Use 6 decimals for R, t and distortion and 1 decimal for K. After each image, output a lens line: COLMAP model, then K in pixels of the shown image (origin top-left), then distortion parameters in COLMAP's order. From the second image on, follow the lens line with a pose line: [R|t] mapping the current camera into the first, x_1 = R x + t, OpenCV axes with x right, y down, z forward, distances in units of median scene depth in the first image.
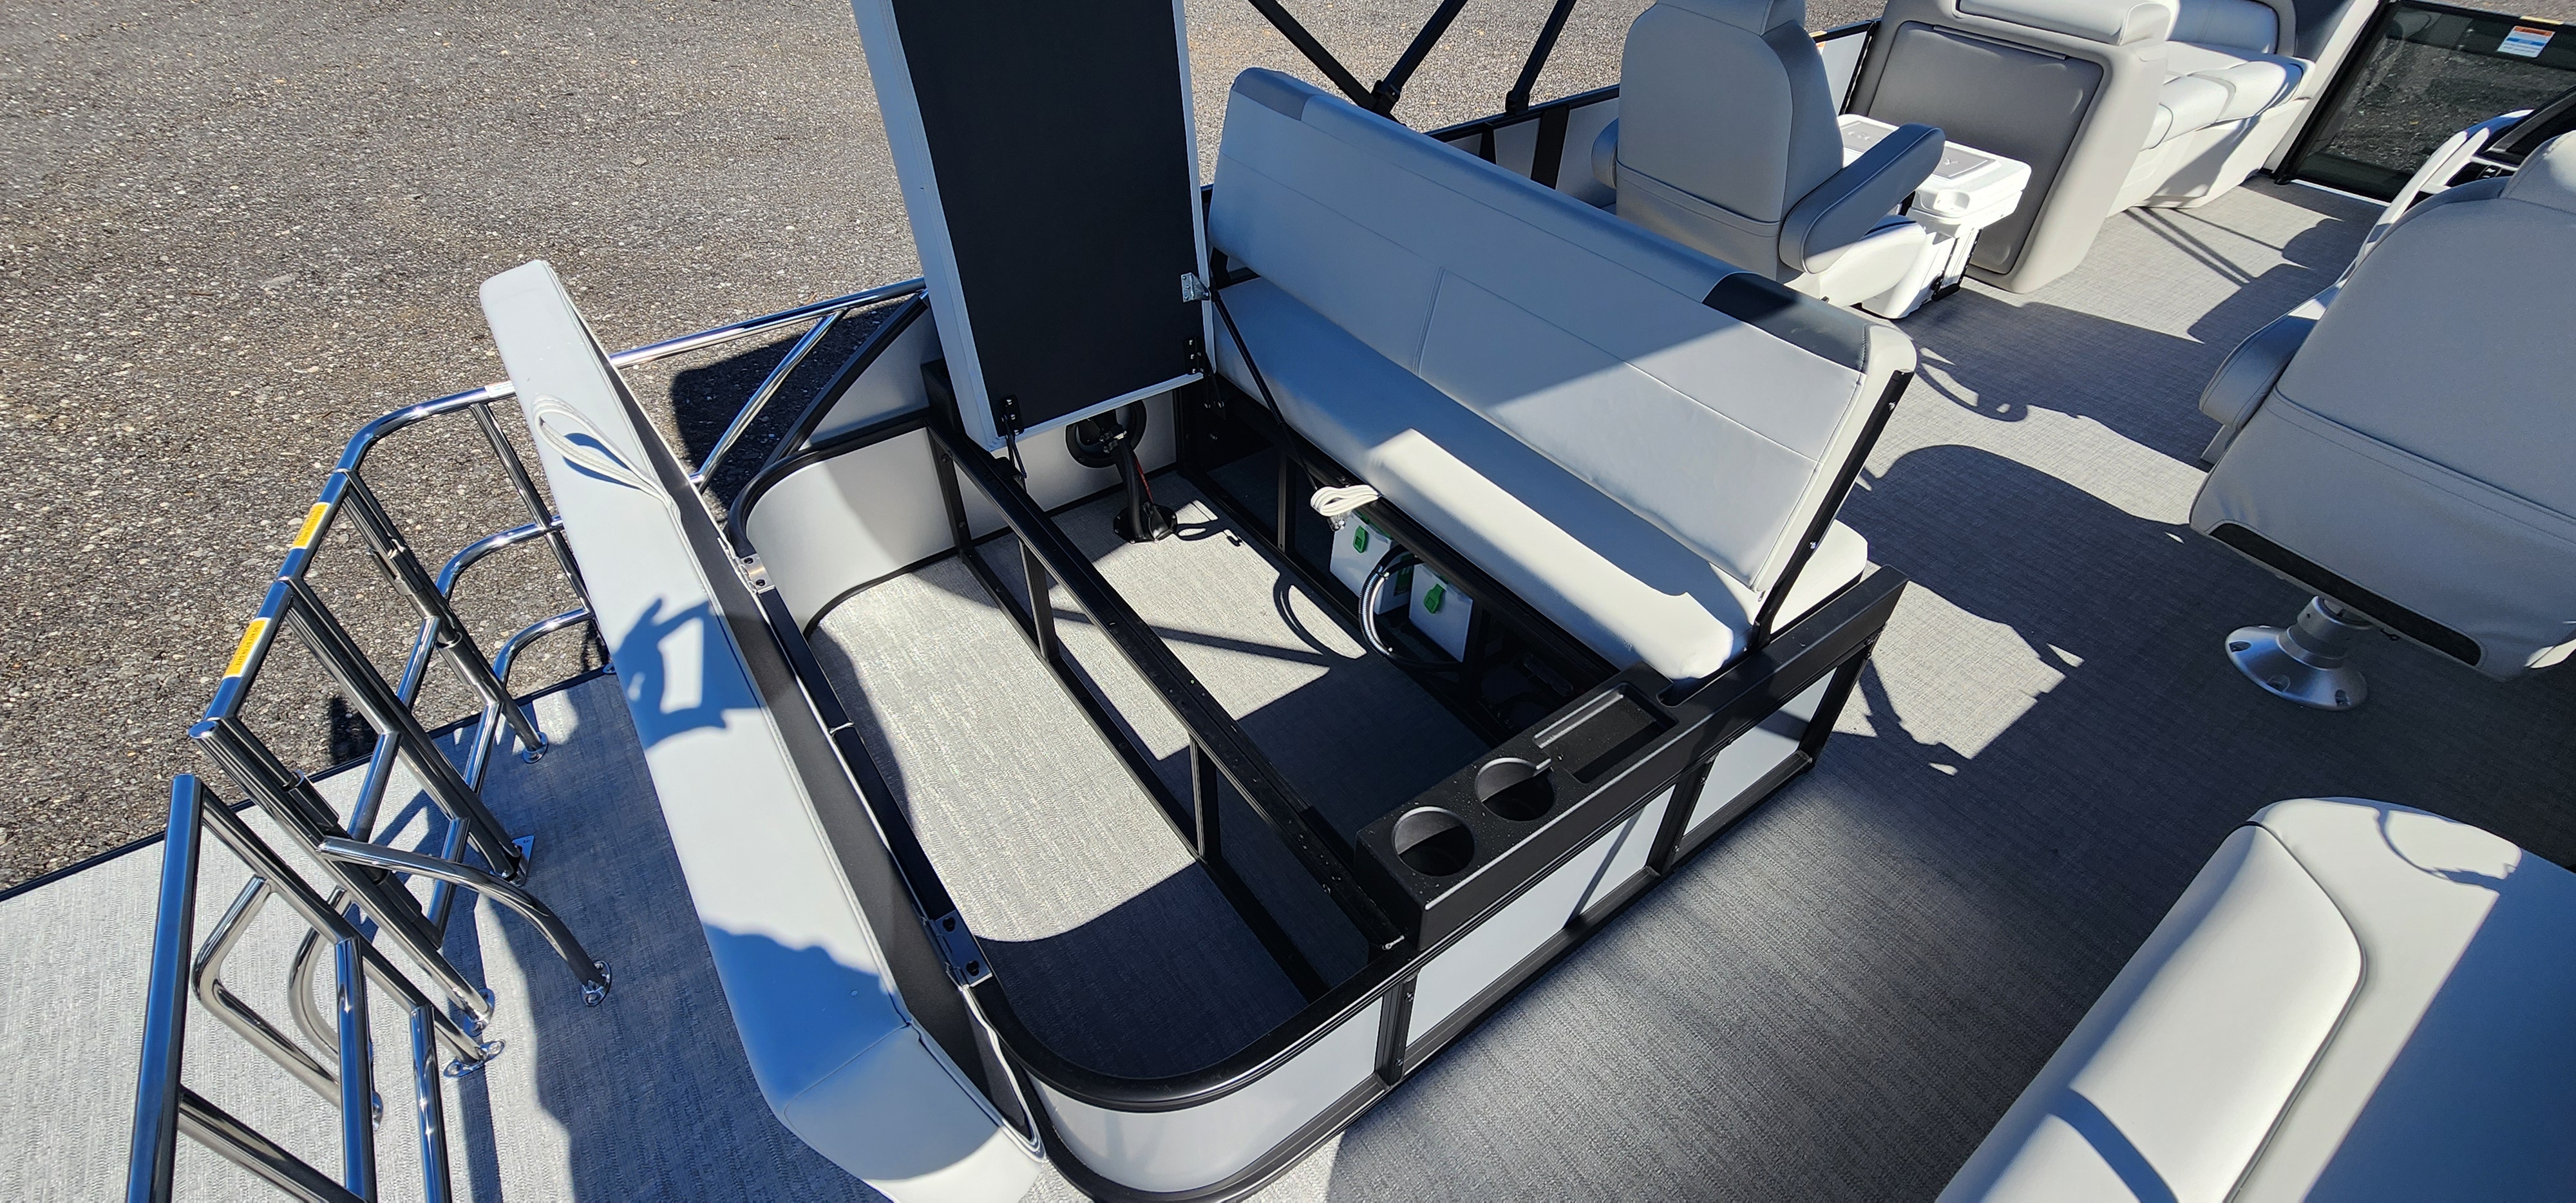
lens RADIAL K [[1064.7, 0, 1298.7], [0, 1064.7, 593.9], [0, 0, 1]] dist [-0.002799, 0.005279]
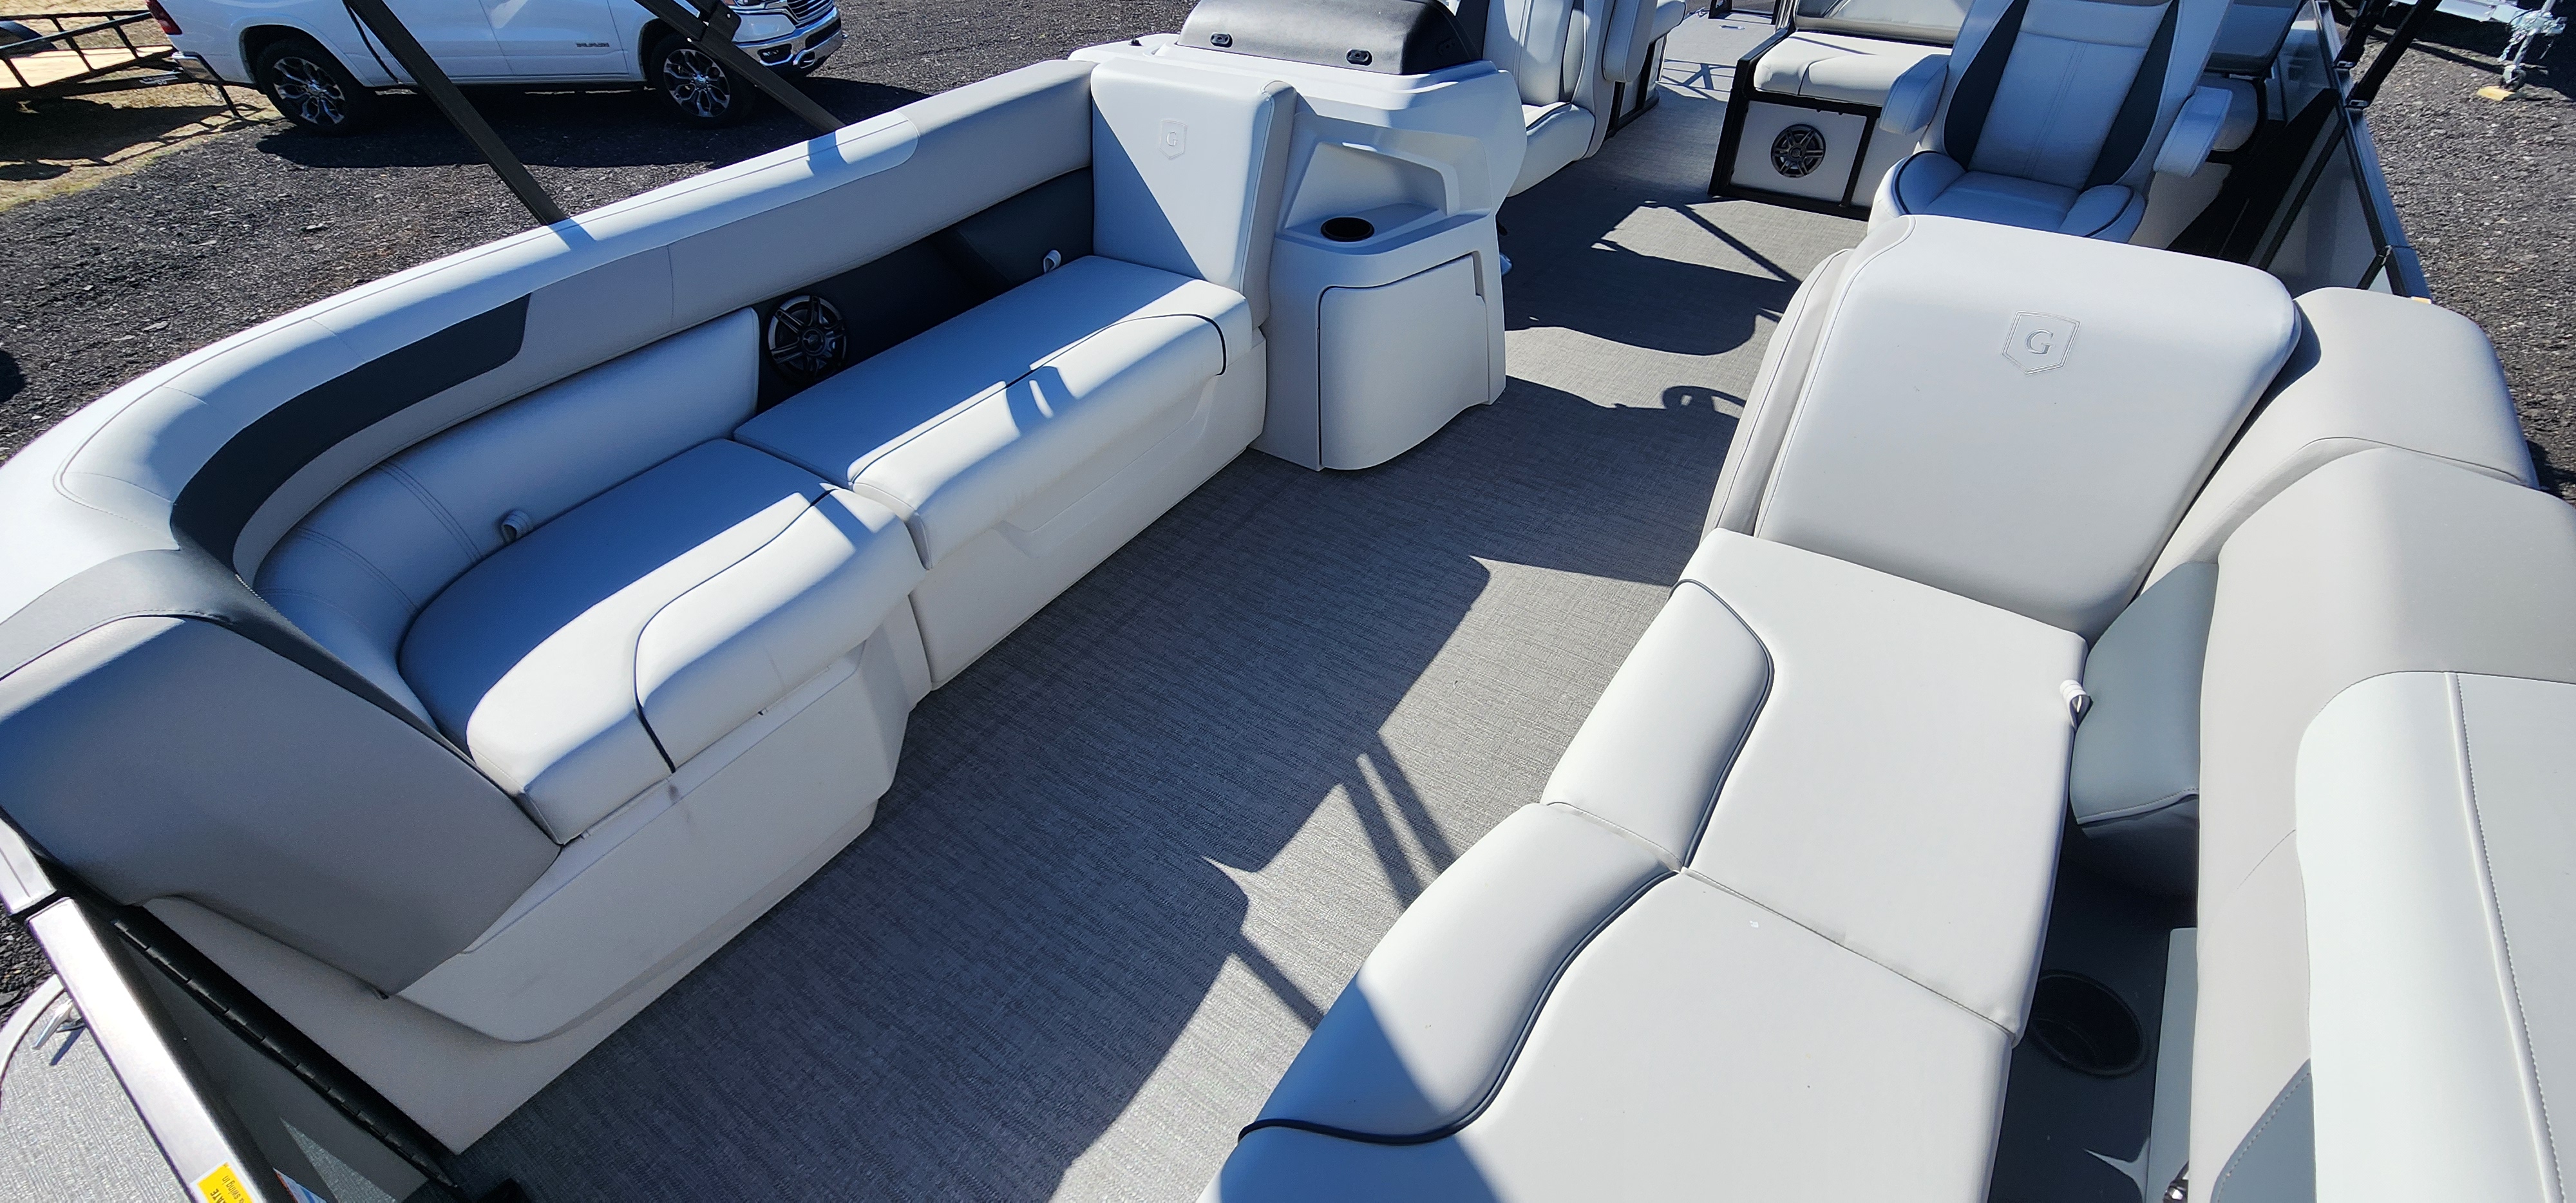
lens RADIAL K [[1055.4, 0, 1305.3], [0, 1055.4, 603.3], [0, 0, 1]] dist [0.000518, 0.000673]
pose [[-0.940708, 0.221579, -0.256848, 1.509762], [-0.218405, 0.183722, 0.958408, -1.156941], [0.259552, 0.957679, -0.124435, 1.438276]]
